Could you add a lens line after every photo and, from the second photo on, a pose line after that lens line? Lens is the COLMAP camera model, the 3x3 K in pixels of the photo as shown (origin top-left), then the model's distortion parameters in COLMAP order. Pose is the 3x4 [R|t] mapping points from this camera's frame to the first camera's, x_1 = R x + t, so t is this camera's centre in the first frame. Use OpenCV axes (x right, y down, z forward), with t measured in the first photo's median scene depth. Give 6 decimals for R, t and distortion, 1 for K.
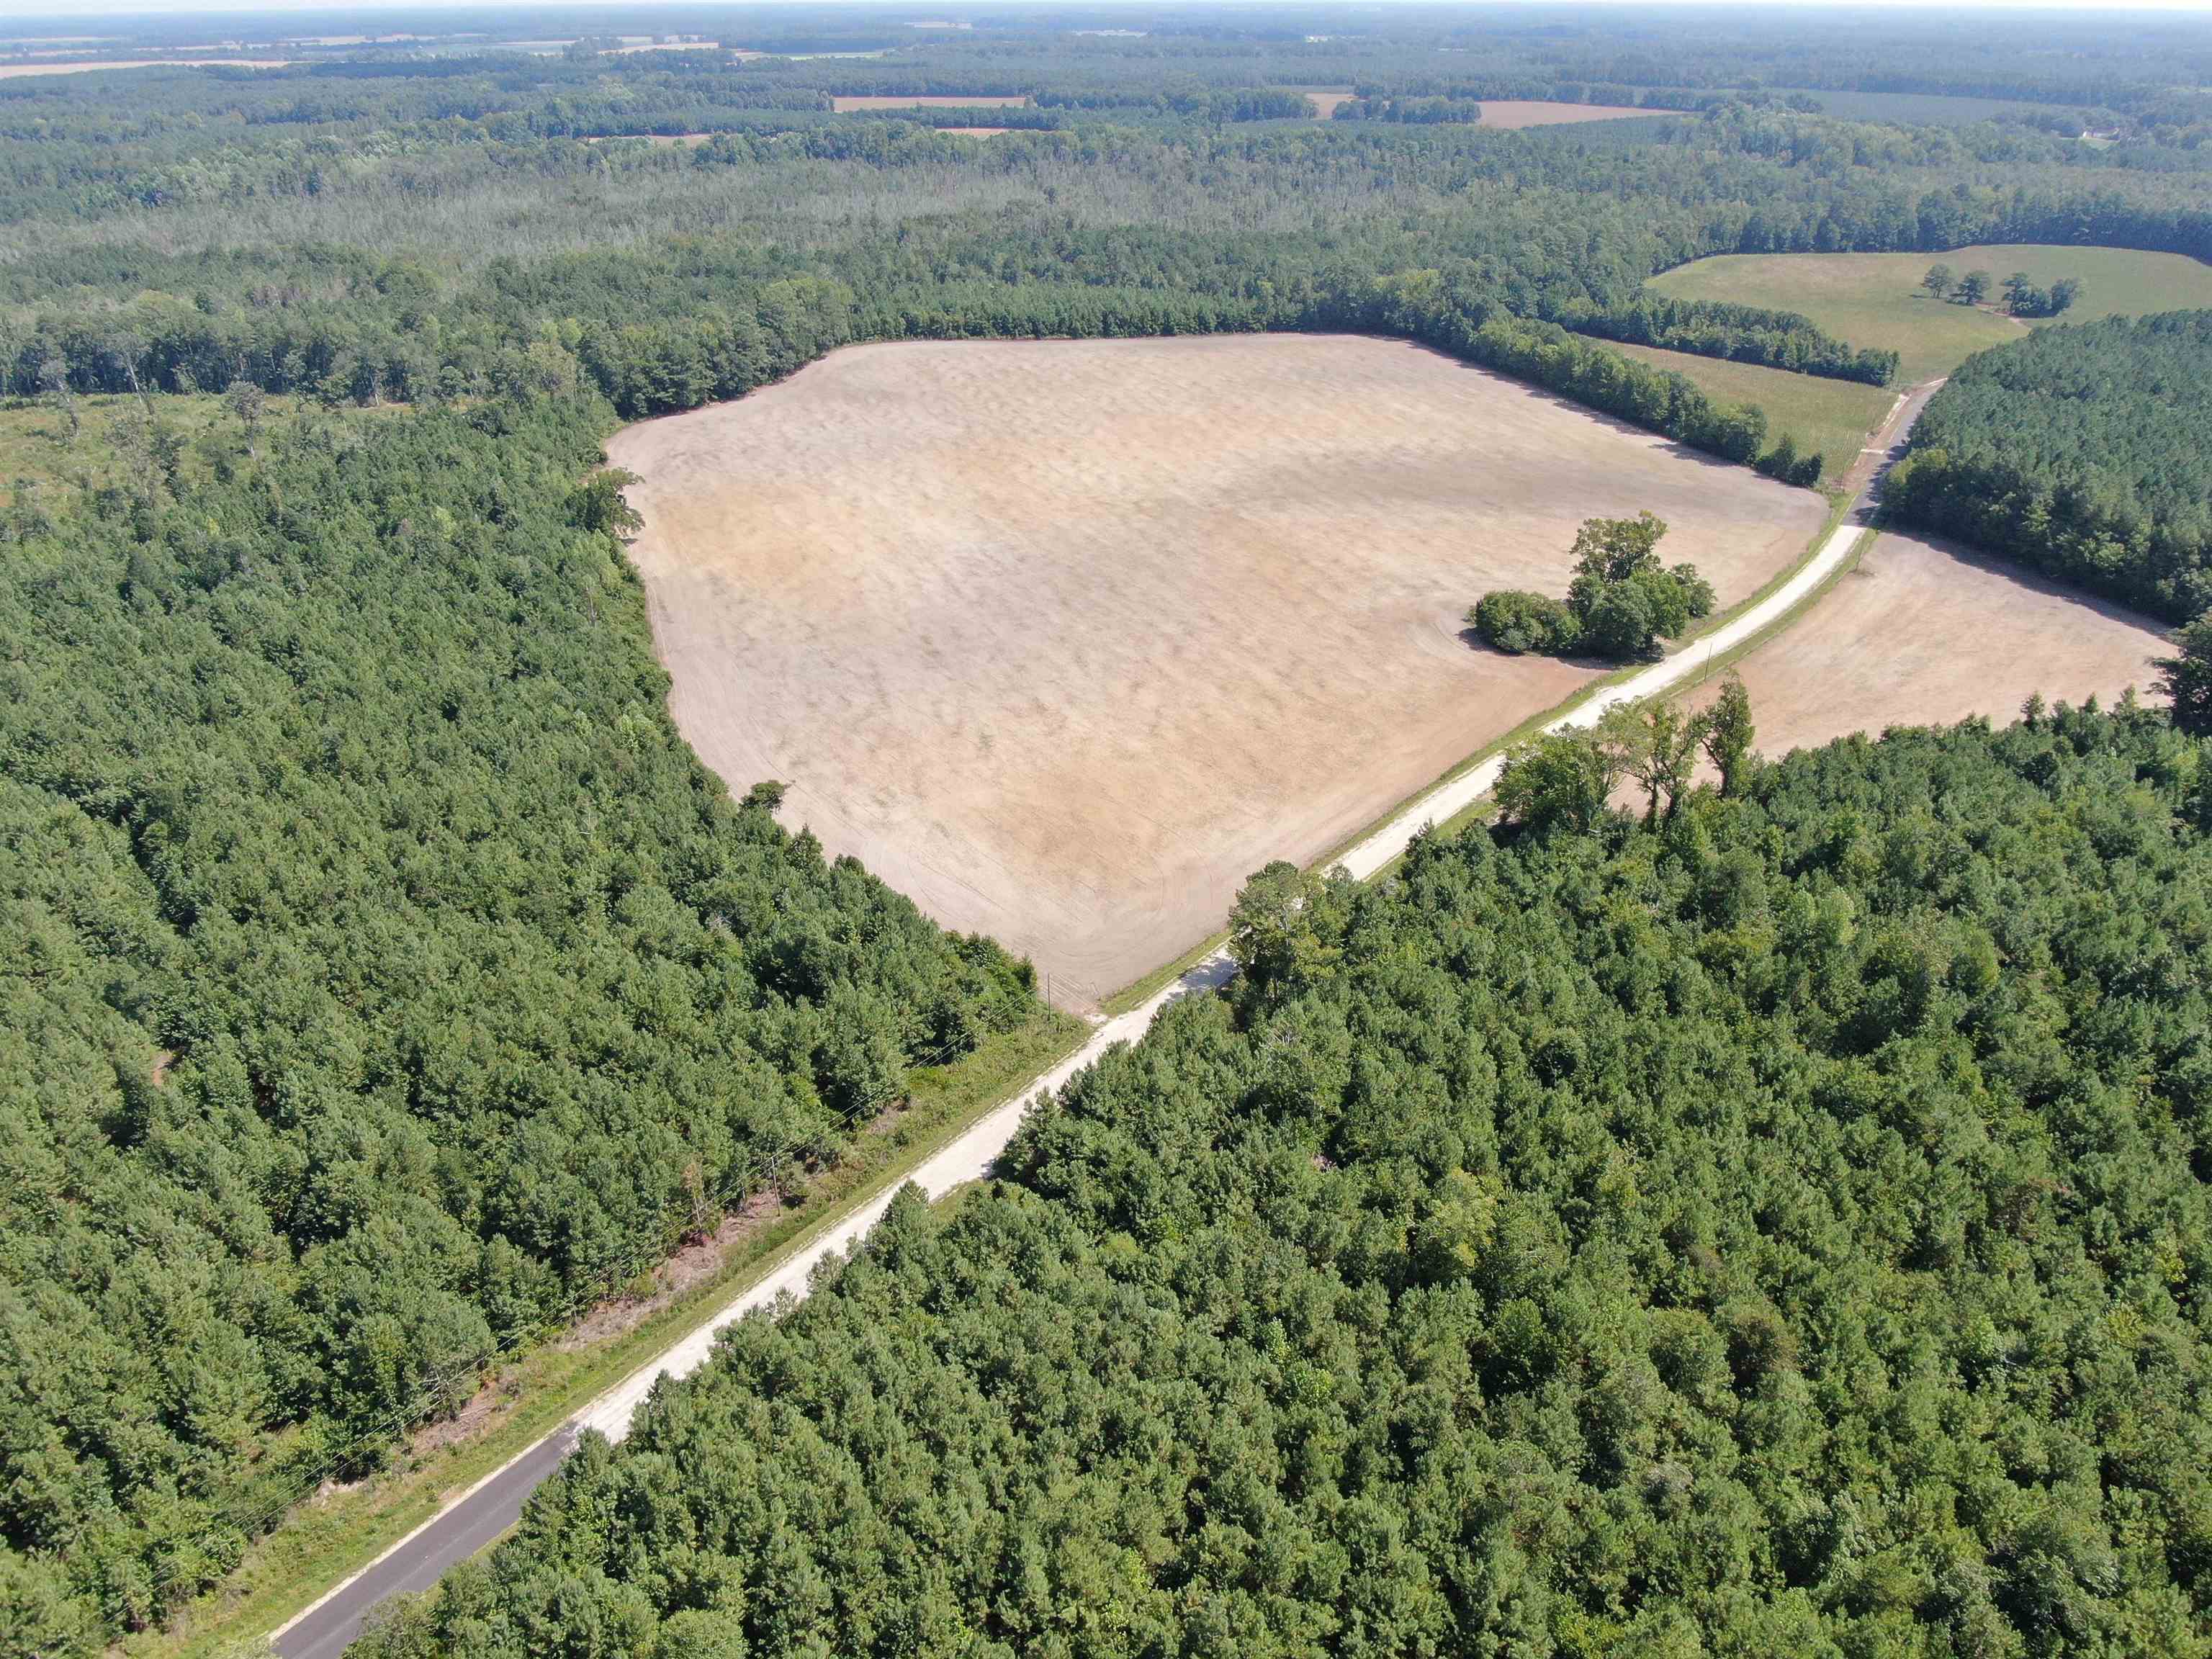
lens RADIAL K [[1612.1, 0, 1106.0], [0, 1612.1, 829.5], [0, 0, 1]] dist [-0.026870, 0.020387]
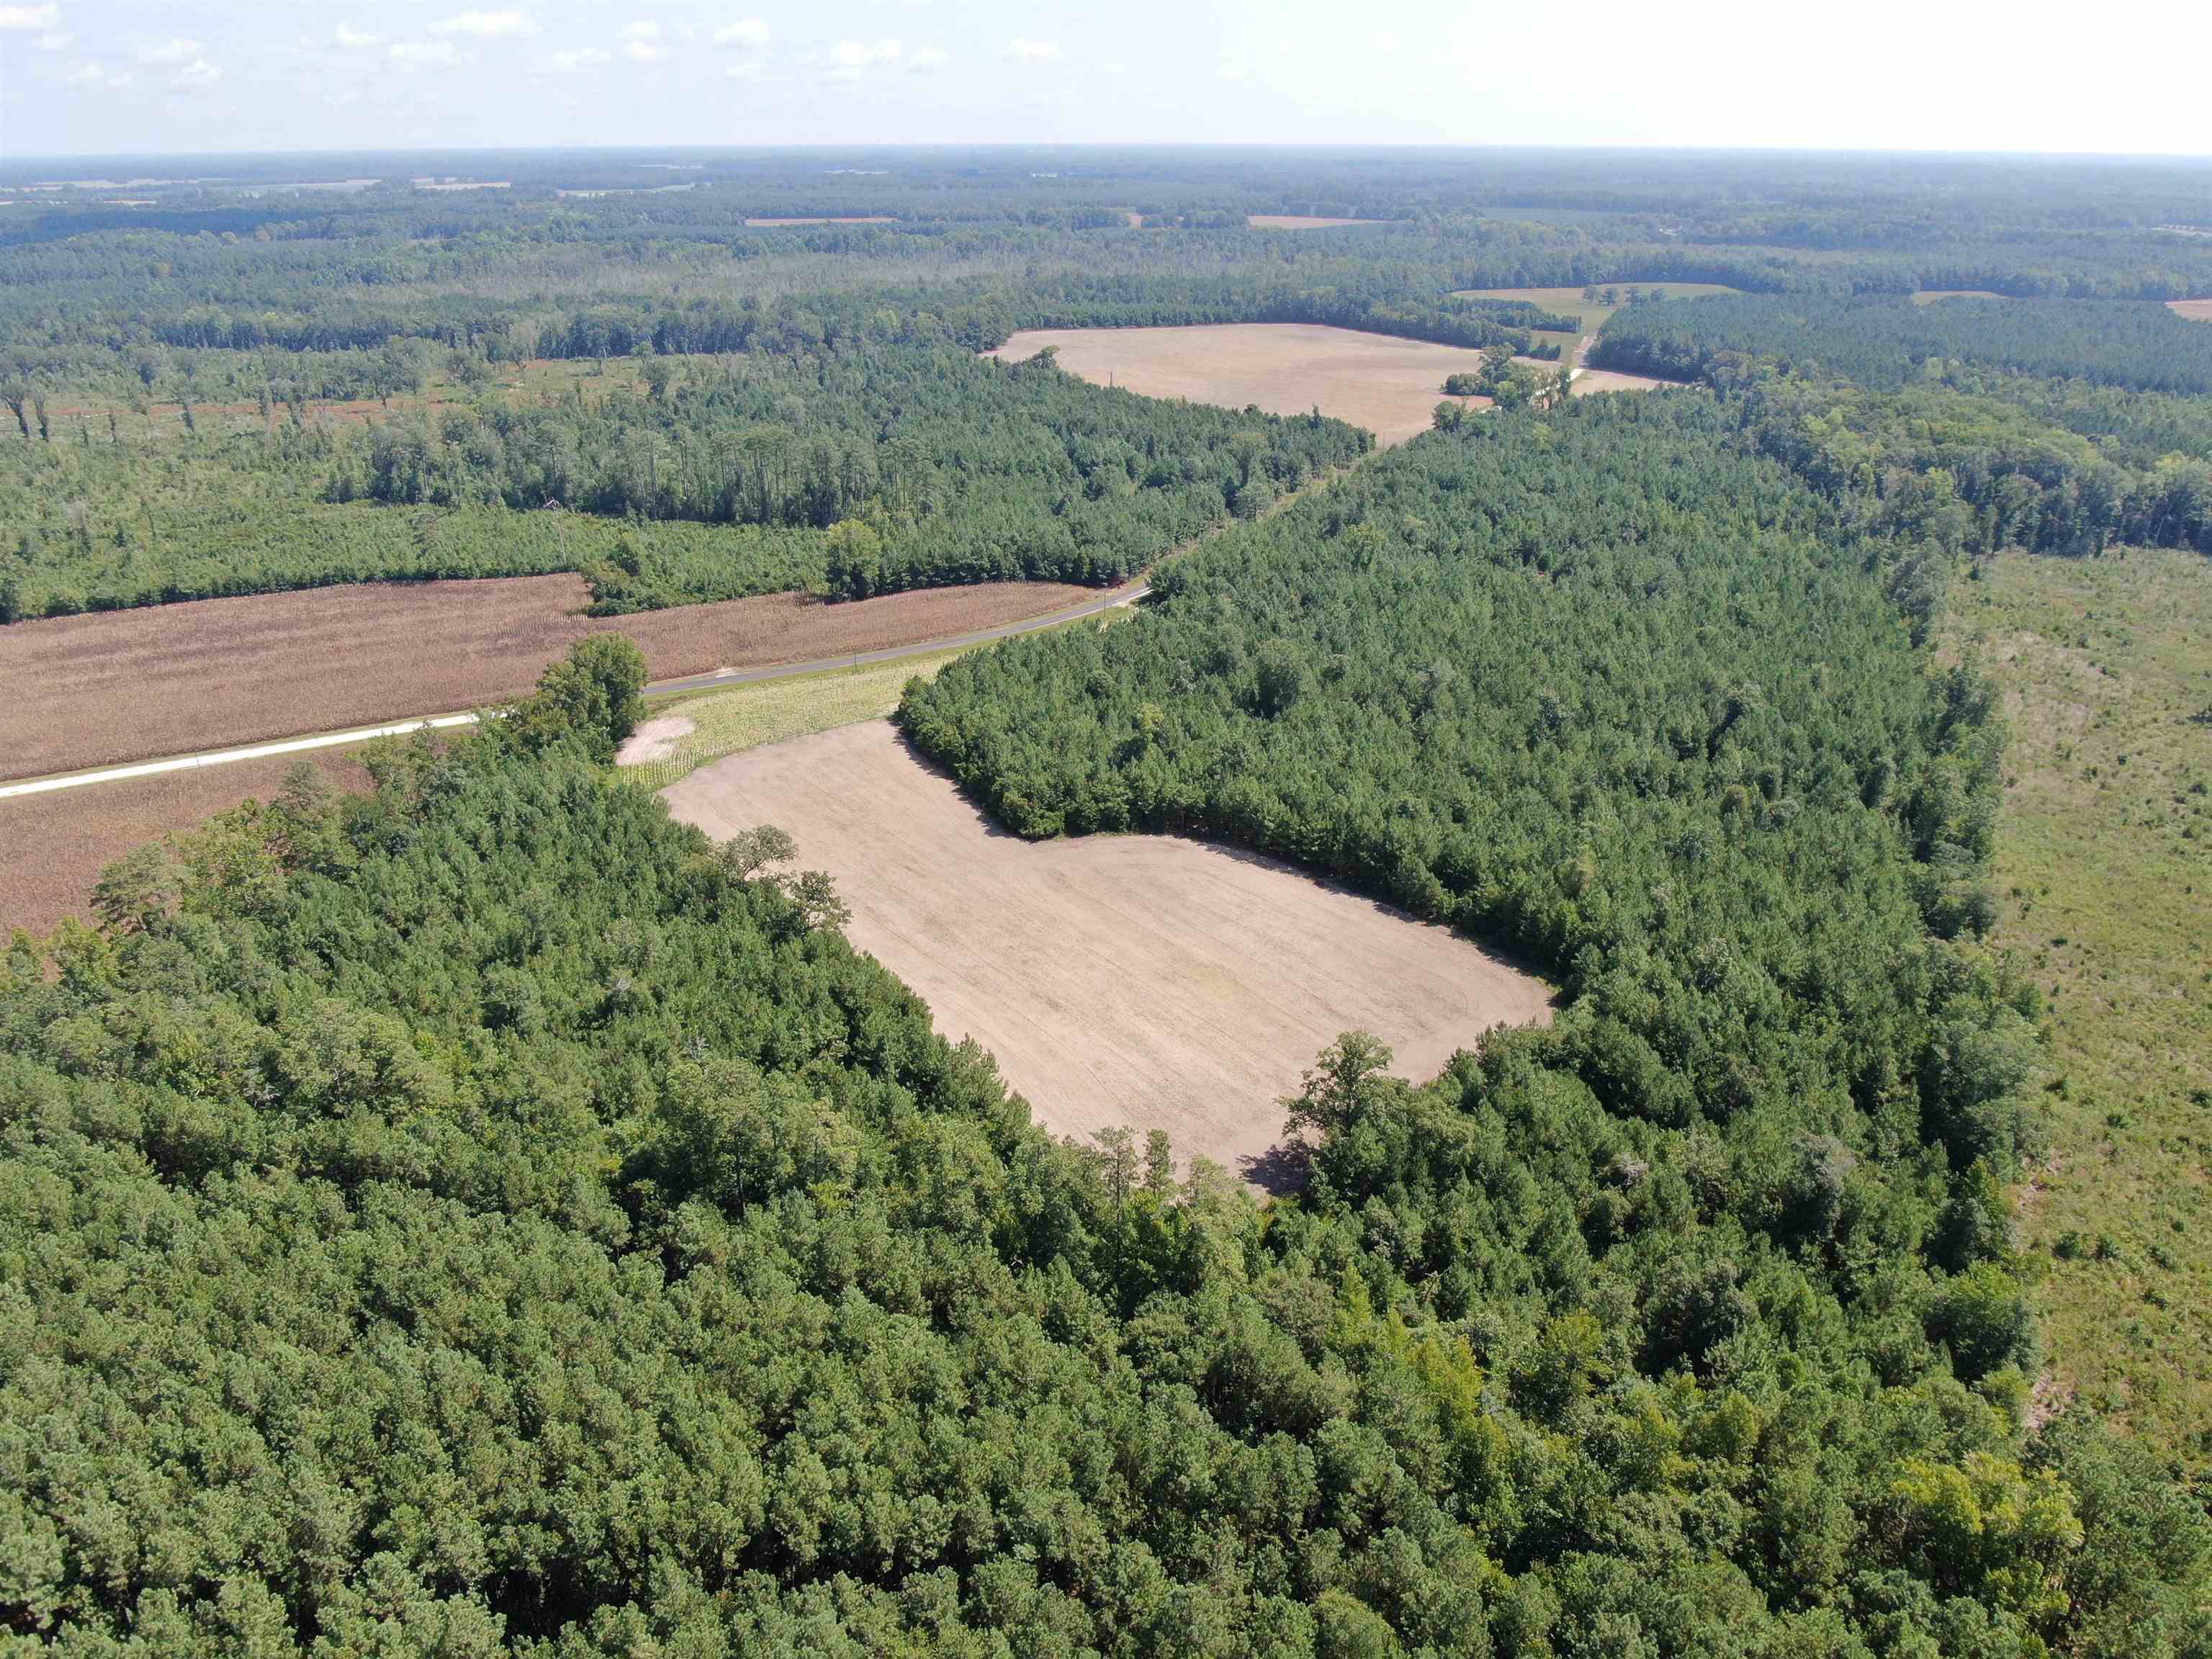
lens RADIAL K [[1612.1, 0, 1106.0], [0, 1612.1, 829.5], [0, 0, 1]] dist [-0.026870, 0.020387]
pose [[0.981002, -0.075554, 0.178680, -0.409016], [0.088454, 0.993934, -0.065357, 0.349522], [-0.172658, 0.079920, 0.981734, -0.668981]]
